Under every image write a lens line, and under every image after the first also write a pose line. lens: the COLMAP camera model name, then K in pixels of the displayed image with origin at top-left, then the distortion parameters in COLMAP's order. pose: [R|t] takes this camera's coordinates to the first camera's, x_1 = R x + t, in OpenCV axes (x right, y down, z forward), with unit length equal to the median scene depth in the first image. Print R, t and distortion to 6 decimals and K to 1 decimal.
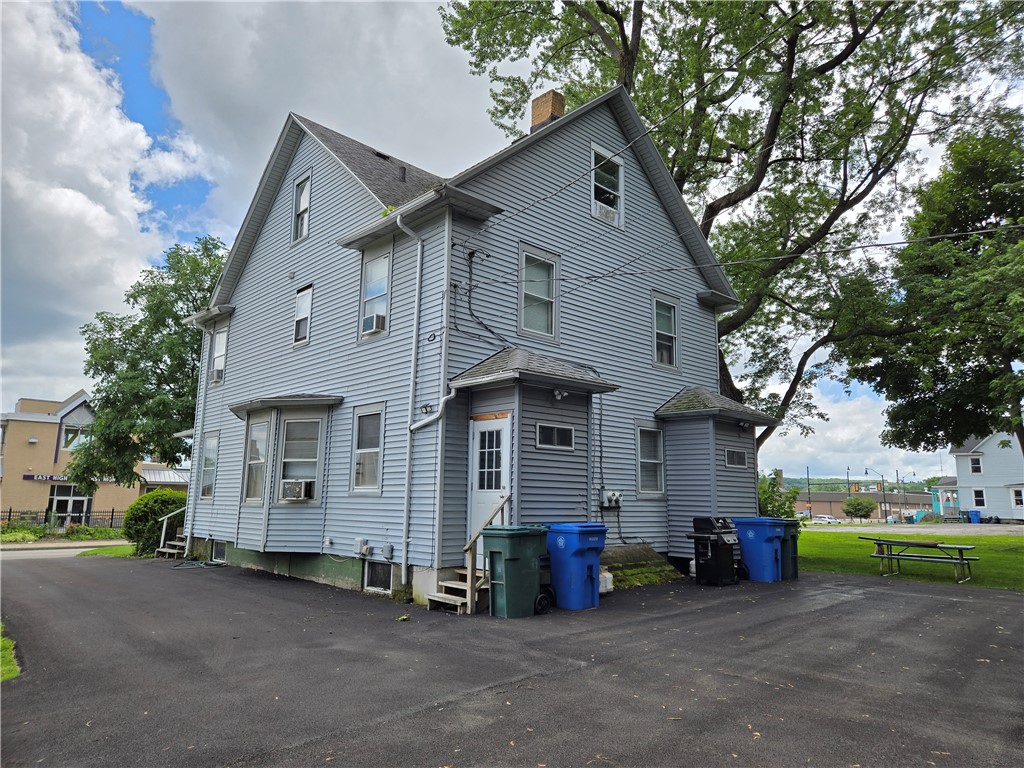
lens RADIAL K [[694.8, 0, 513.2], [0, 694.8, 383.7], [0, 0, 1]] dist [0.051350, -0.033687]
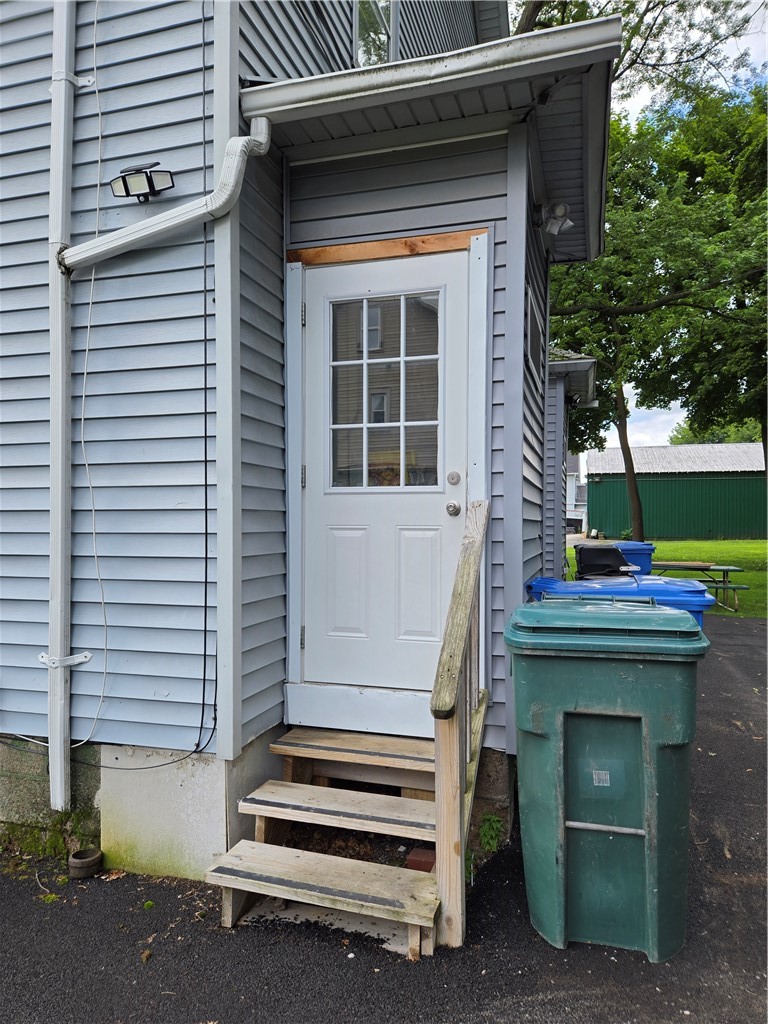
lens RADIAL K [[694.8, 0, 386.2], [0, 694.8, 526.8], [0, 0, 1]] dist [0.051350, -0.033687]
pose [[0.858959, -0.014217, 0.511847, -0.189476], [-0.074383, 0.985547, 0.152200, 0.119485], [-0.506613, -0.168806, 0.845487, 0.712384]]
